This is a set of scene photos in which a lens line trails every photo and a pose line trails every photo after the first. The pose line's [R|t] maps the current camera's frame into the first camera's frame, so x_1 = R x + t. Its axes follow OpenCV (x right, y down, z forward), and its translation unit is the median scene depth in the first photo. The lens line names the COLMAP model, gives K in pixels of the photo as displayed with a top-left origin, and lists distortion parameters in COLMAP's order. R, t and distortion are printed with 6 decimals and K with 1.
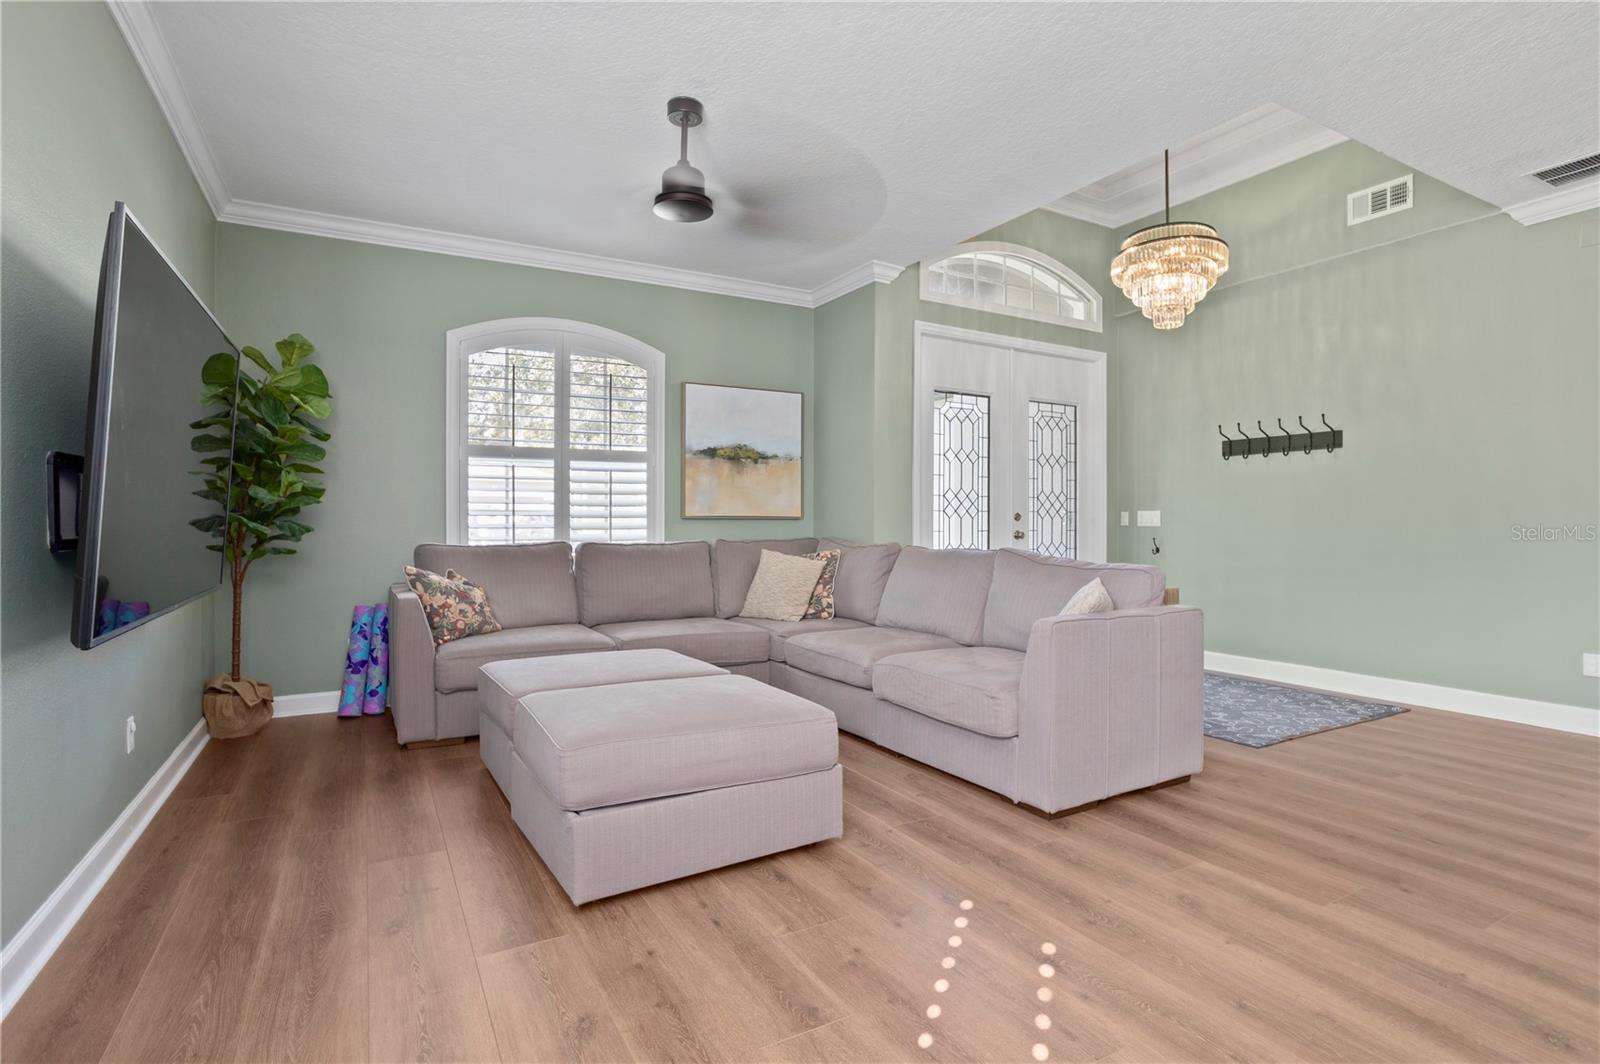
lens RADIAL K [[777.5, 0, 805.3], [0, 777.5, 535.1], [0, 0, 1]] dist [-0.016745, 0.000967]
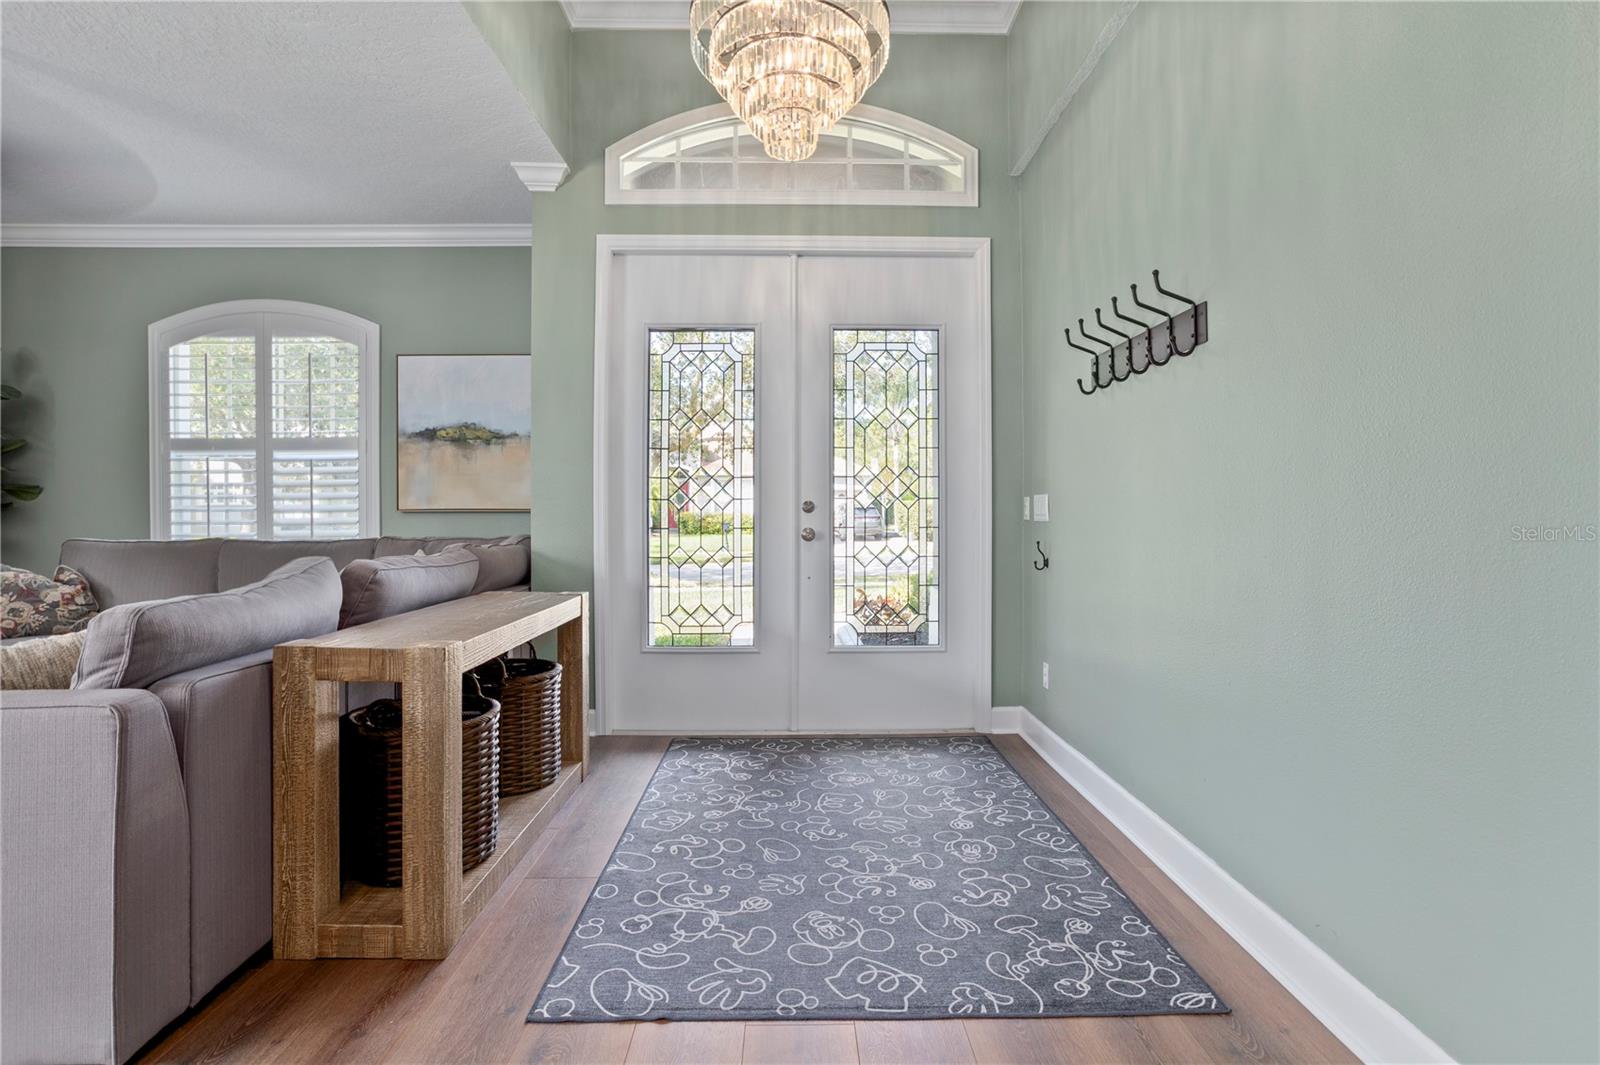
lens RADIAL K [[777.5, 0, 799.1], [0, 777.5, 518.5], [0, 0, 1]] dist [-0.016745, 0.000967]
pose [[0.878635, -0.003371, -0.477483, 0.640278], [-0.003803, 0.999894, -0.014058, -0.004778], [0.477480, 0.014168, 0.878529, 0.460396]]
